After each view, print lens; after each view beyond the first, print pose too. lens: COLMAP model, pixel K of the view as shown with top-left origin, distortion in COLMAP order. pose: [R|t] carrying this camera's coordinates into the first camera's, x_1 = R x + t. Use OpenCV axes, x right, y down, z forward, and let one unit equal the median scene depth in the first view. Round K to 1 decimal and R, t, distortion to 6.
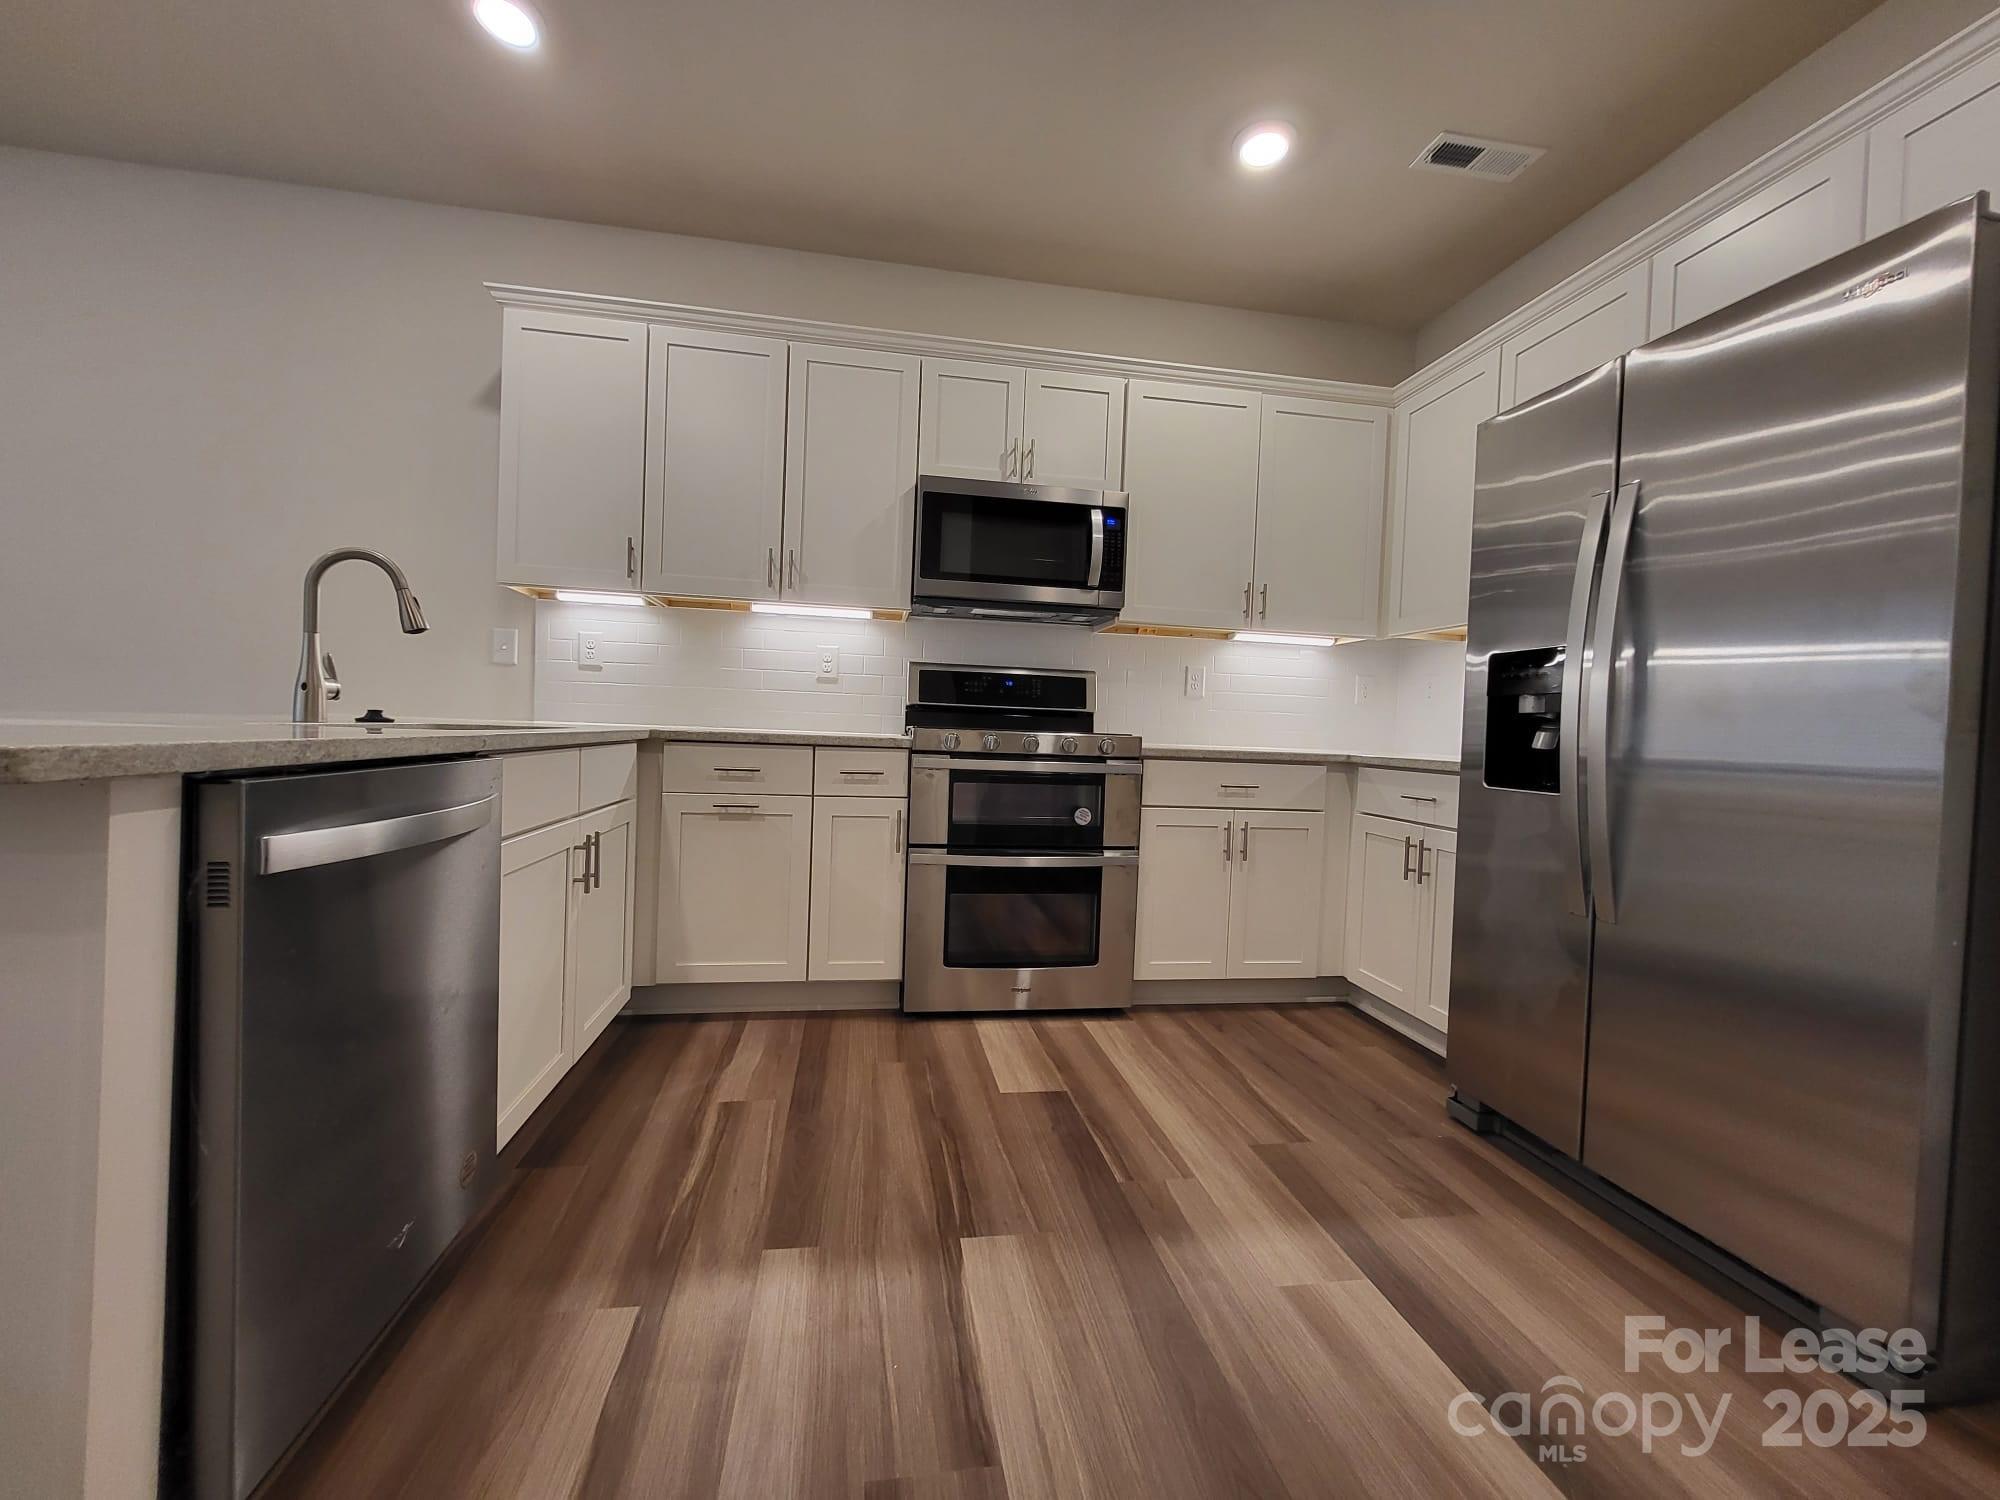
lens RADIAL K [[787.4, 0, 991.3], [0, 787.4, 745.5], [0, 0, 1]] dist [-0.001827, -0.000422]
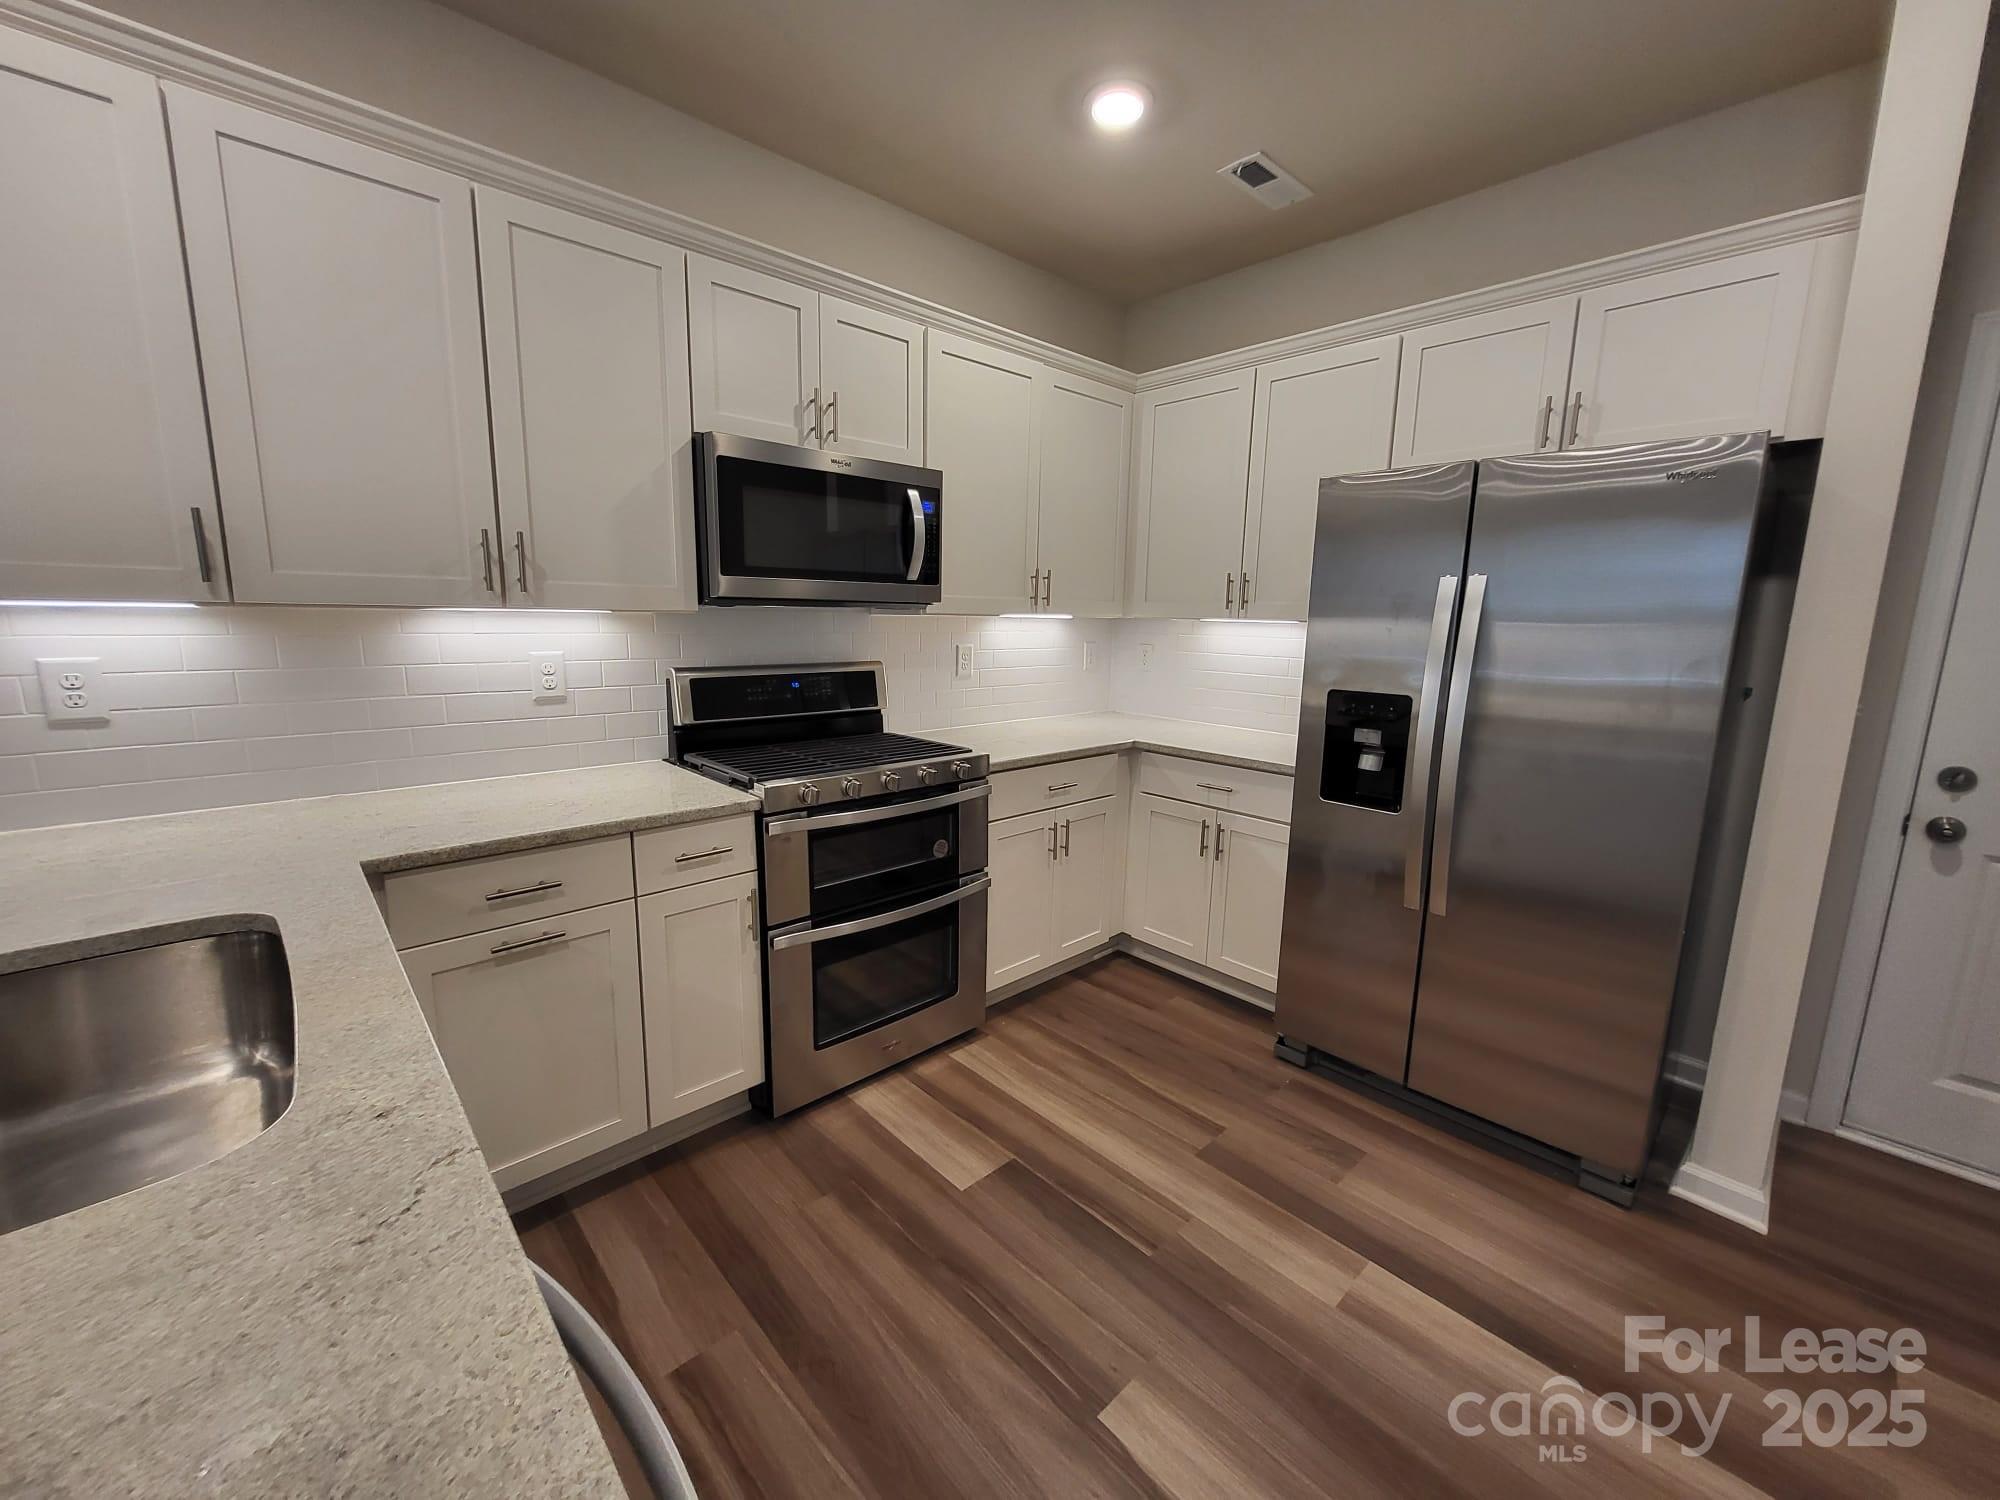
lens RADIAL K [[787.4, 0, 991.3], [0, 787.4, 745.5], [0, 0, 1]] dist [-0.001827, -0.000422]
pose [[0.834726, -0.114713, 0.538584, -0.324703], [0.026848, 0.985376, 0.168264, -0.186732], [-0.550010, -0.125995, 0.825599, 0.233104]]
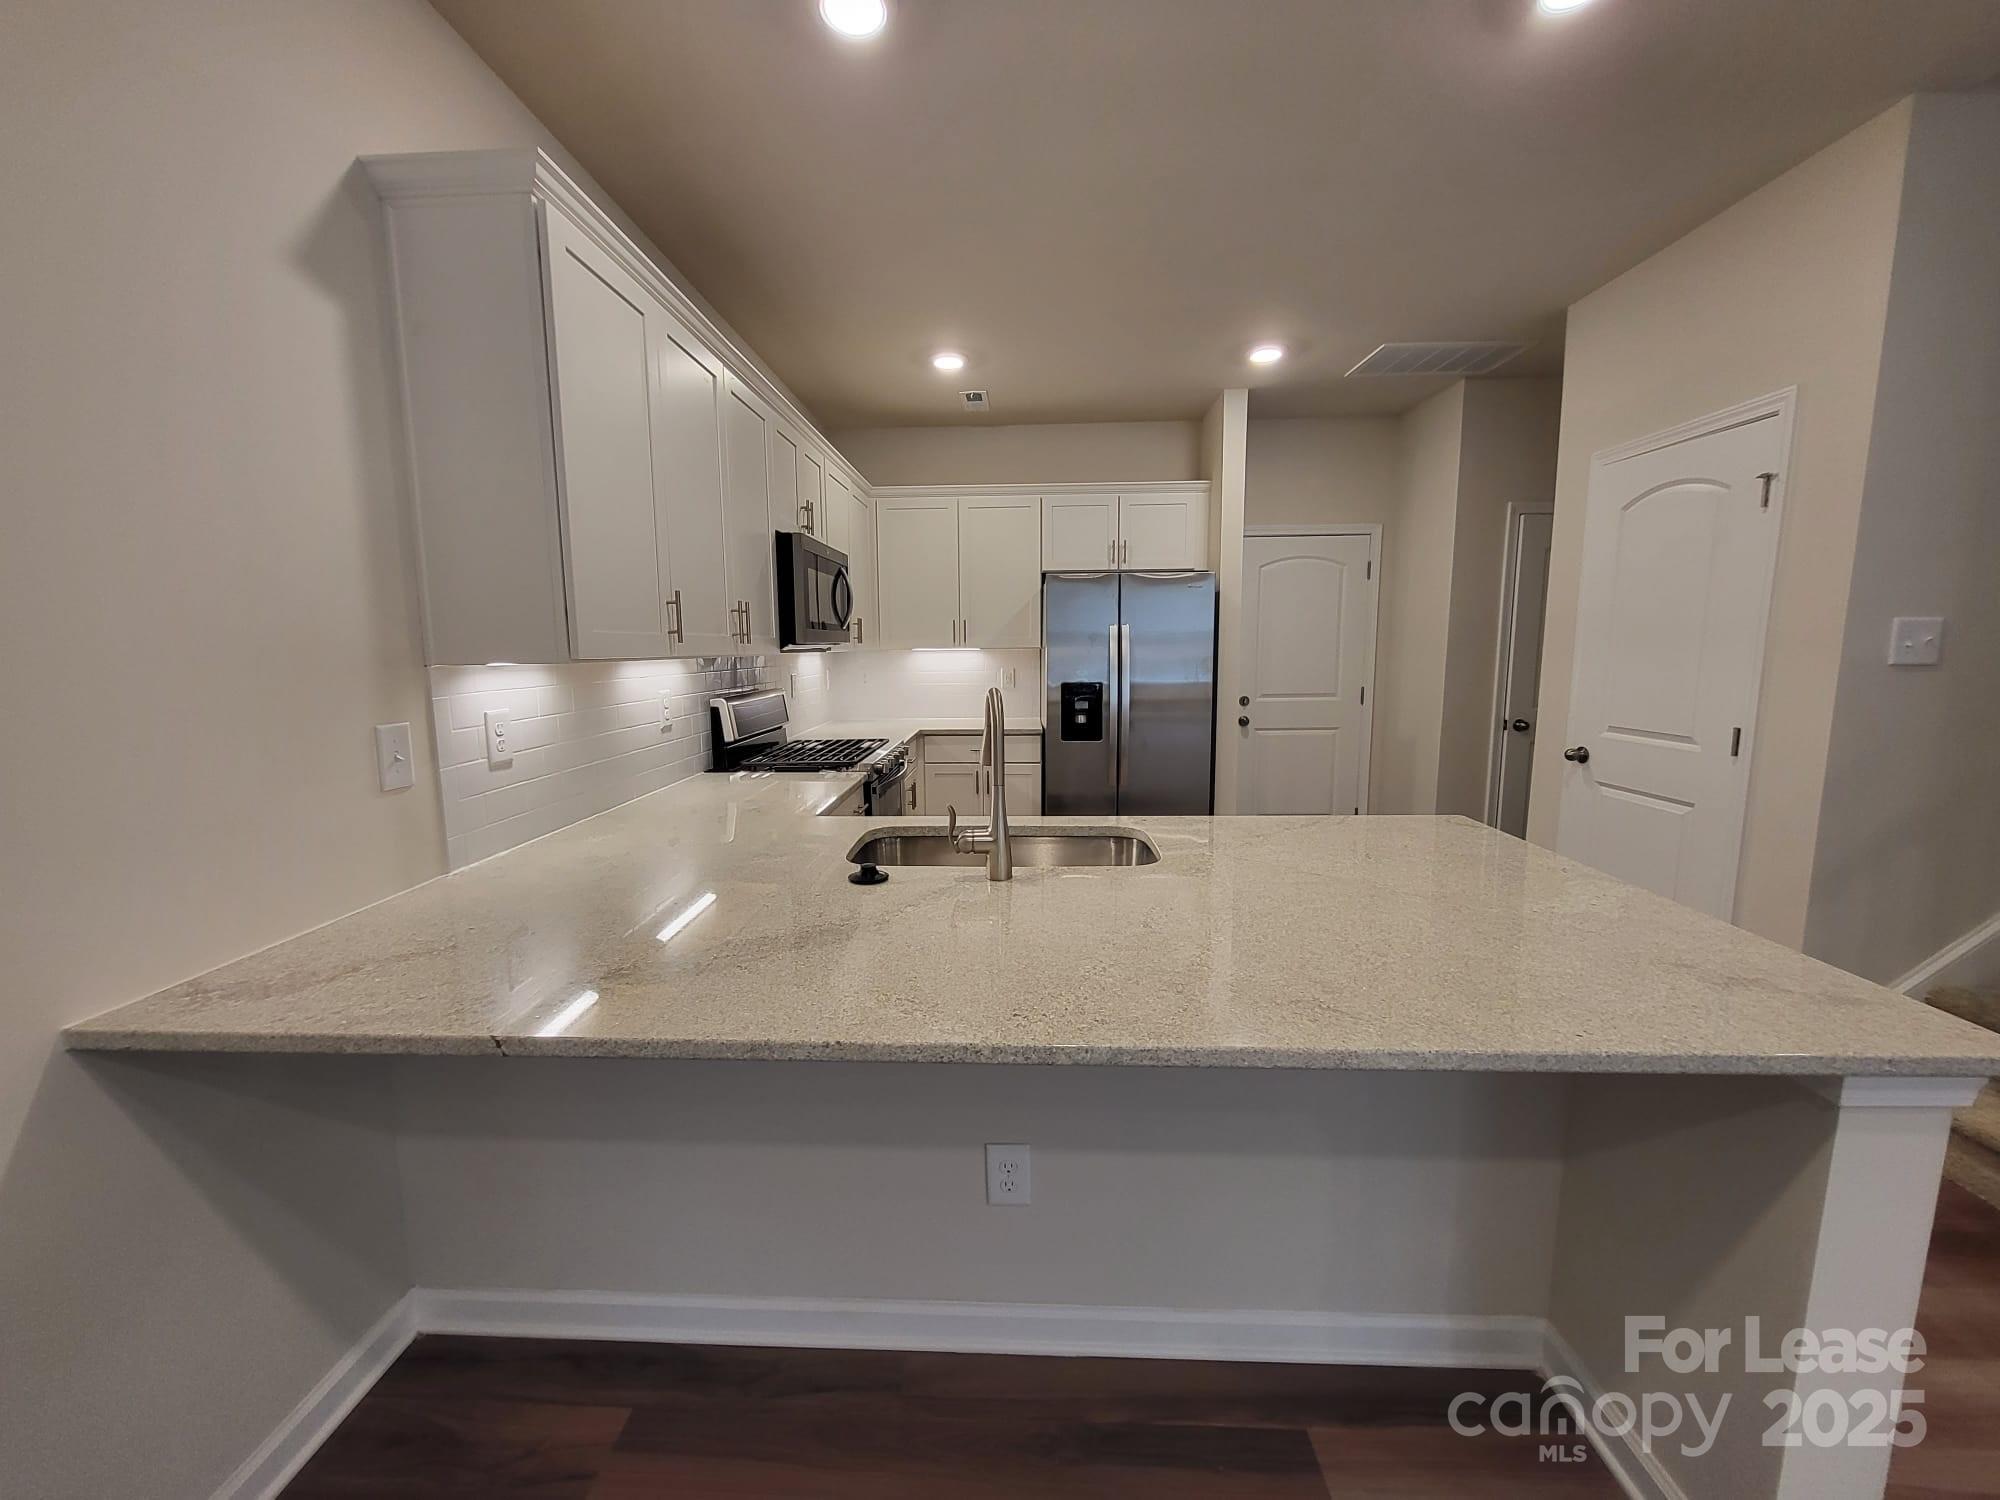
lens RADIAL K [[787.4, 0, 991.3], [0, 787.4, 745.5], [0, 0, 1]] dist [-0.001827, -0.000422]
pose [[0.194469, -0.165140, 0.966908, -1.222958], [0.038128, 0.986254, 0.160776, -0.236046], [-0.980167, 0.005600, 0.198093, 0.578471]]
